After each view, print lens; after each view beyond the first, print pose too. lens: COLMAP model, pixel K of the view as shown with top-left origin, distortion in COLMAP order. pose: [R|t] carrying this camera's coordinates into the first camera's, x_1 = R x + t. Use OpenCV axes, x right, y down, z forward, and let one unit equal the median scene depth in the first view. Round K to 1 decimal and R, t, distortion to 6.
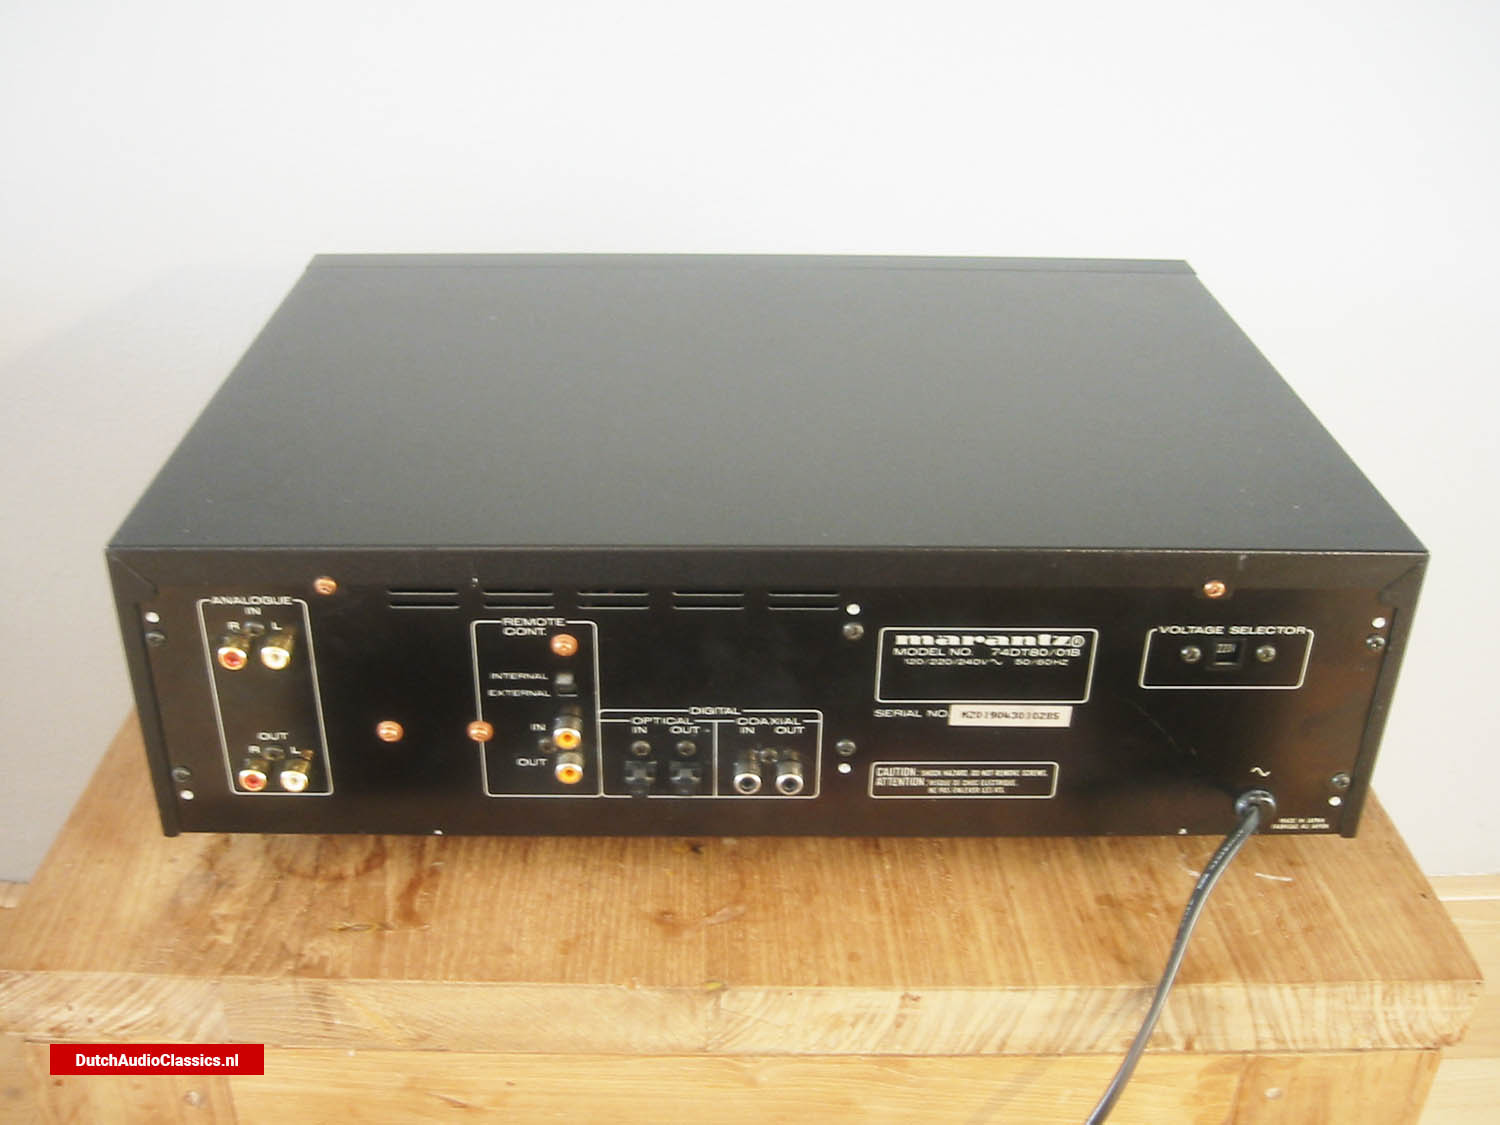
lens RADIAL K [[1598.3, 0, 742.2], [0, 1598.3, 617.5], [0, 0, 1]] dist [-0.125717, 0.087370]
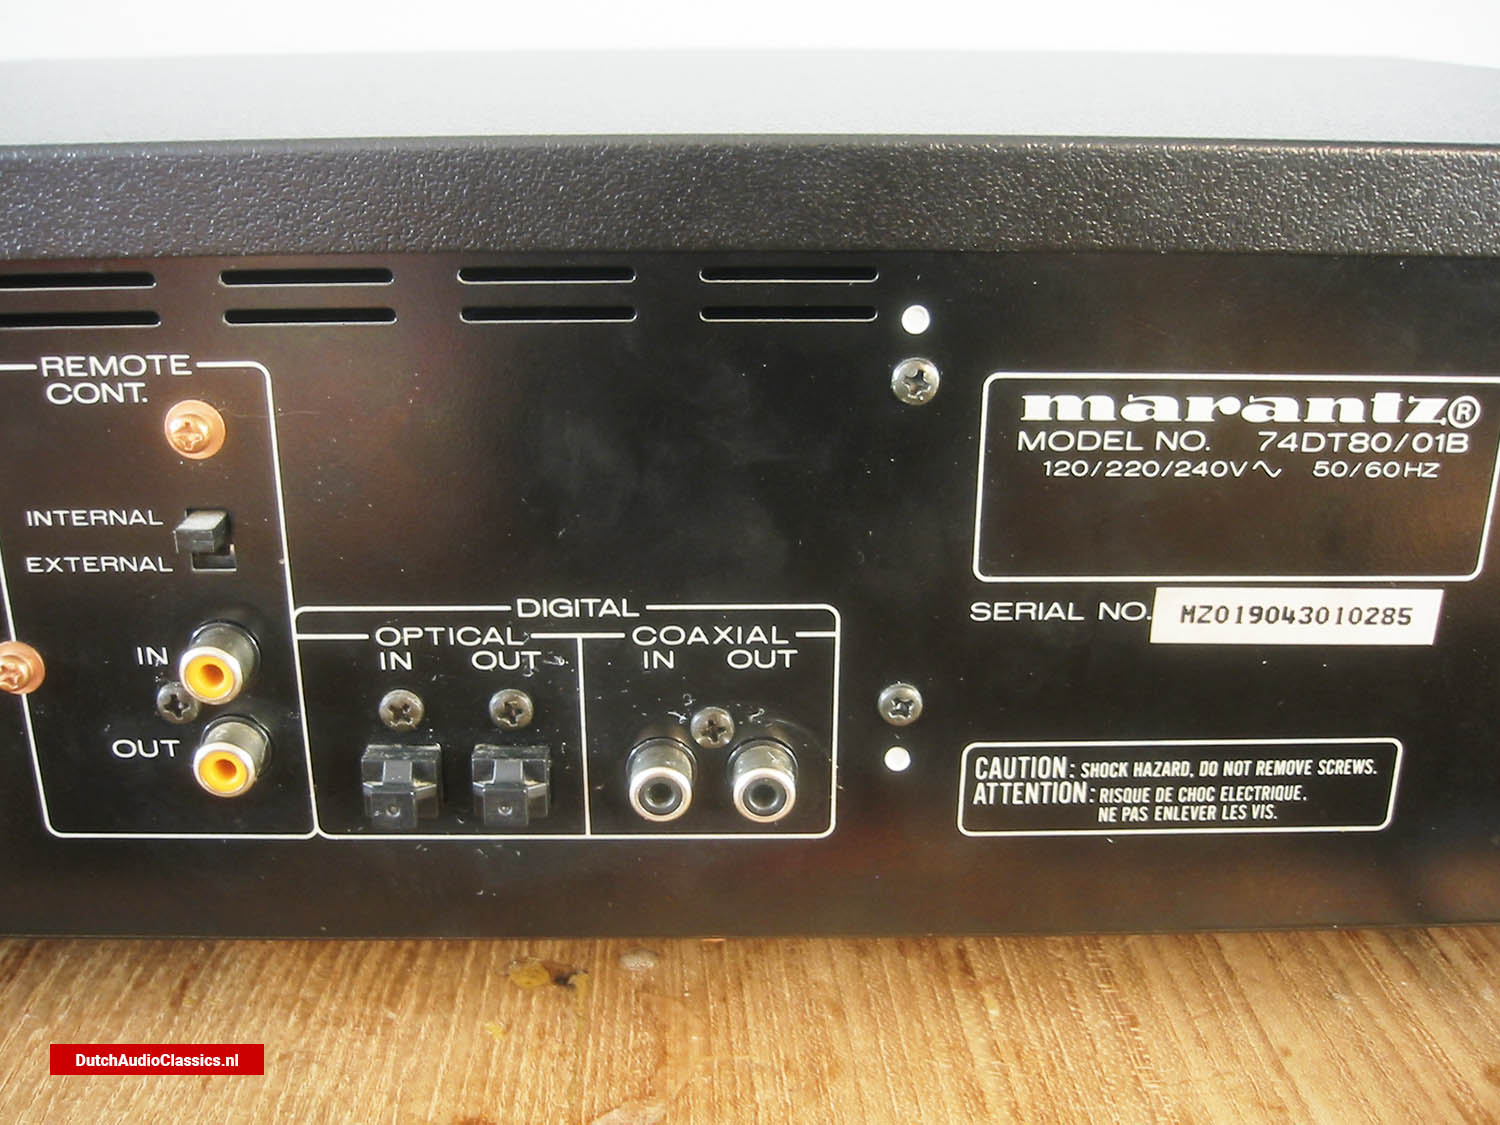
lens RADIAL K [[1598.3, 0, 742.2], [0, 1598.3, 617.5], [0, 0, 1]] dist [-0.125717, 0.087370]
pose [[0.999930, -0.011422, -0.002923, 0.026121], [0.010911, 0.990415, -0.137693, 0.116641], [0.004468, 0.137652, 0.990471, 0.595932]]
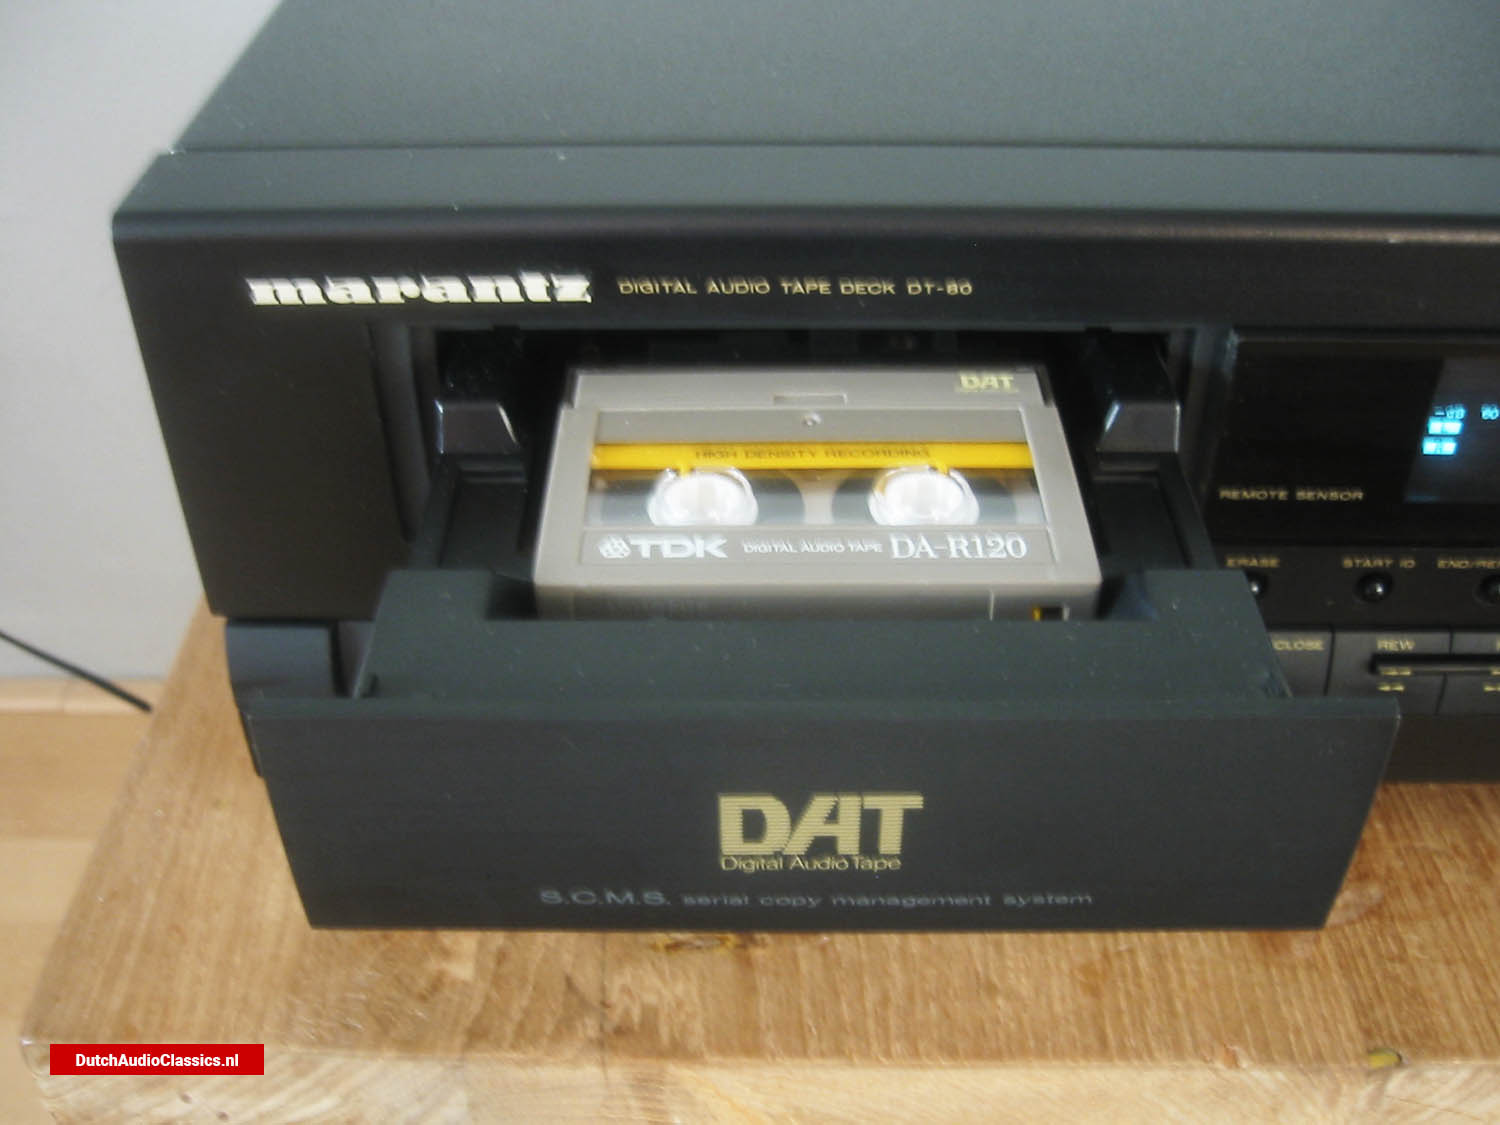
lens RADIAL K [[1598.3, 0, 742.2], [0, 1598.3, 617.5], [0, 0, 1]] dist [-0.125717, 0.087370]
pose [[0.999515, -0.000781, -0.031119, -0.214738], [0.006346, 0.983805, 0.179127, -0.012749], [0.030475, -0.179238, 0.983334, 0.487410]]
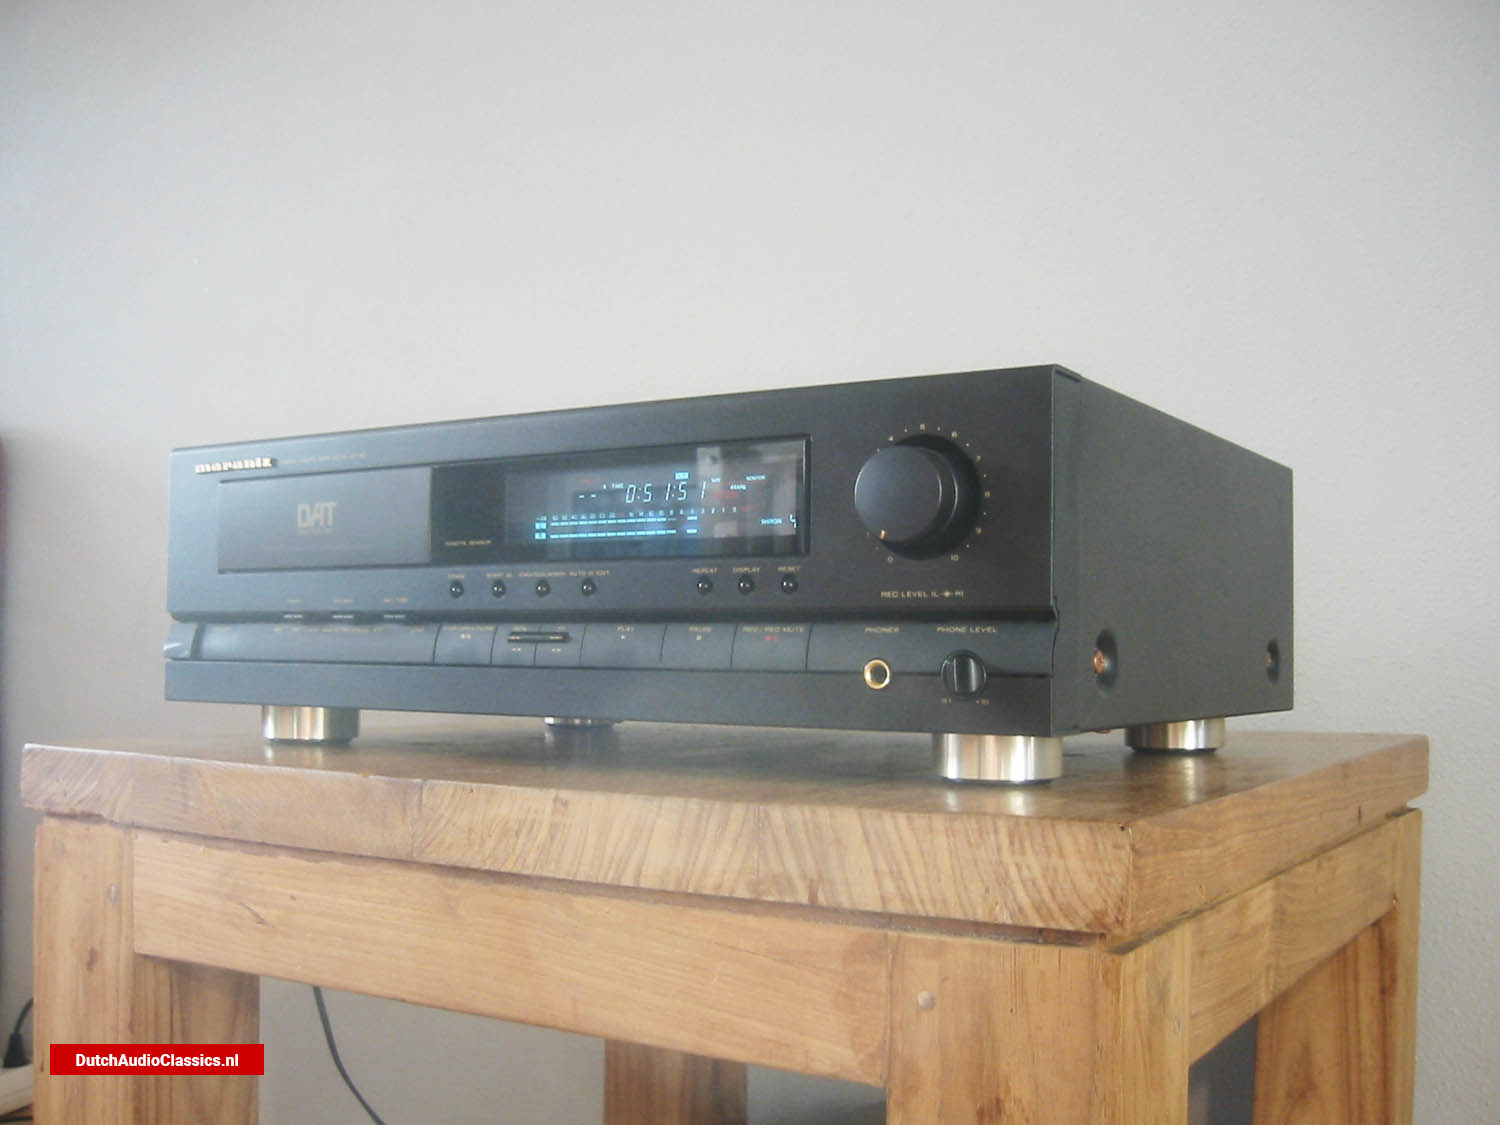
lens RADIAL K [[1598.3, 0, 742.2], [0, 1598.3, 617.5], [0, 0, 1]] dist [-0.125717, 0.087370]
pose [[0.838796, -0.015728, -0.544219, 0.741459], [-0.266444, 0.859845, -0.435515, 0.538971], [0.474794, 0.510312, 0.717044, 0.264665]]
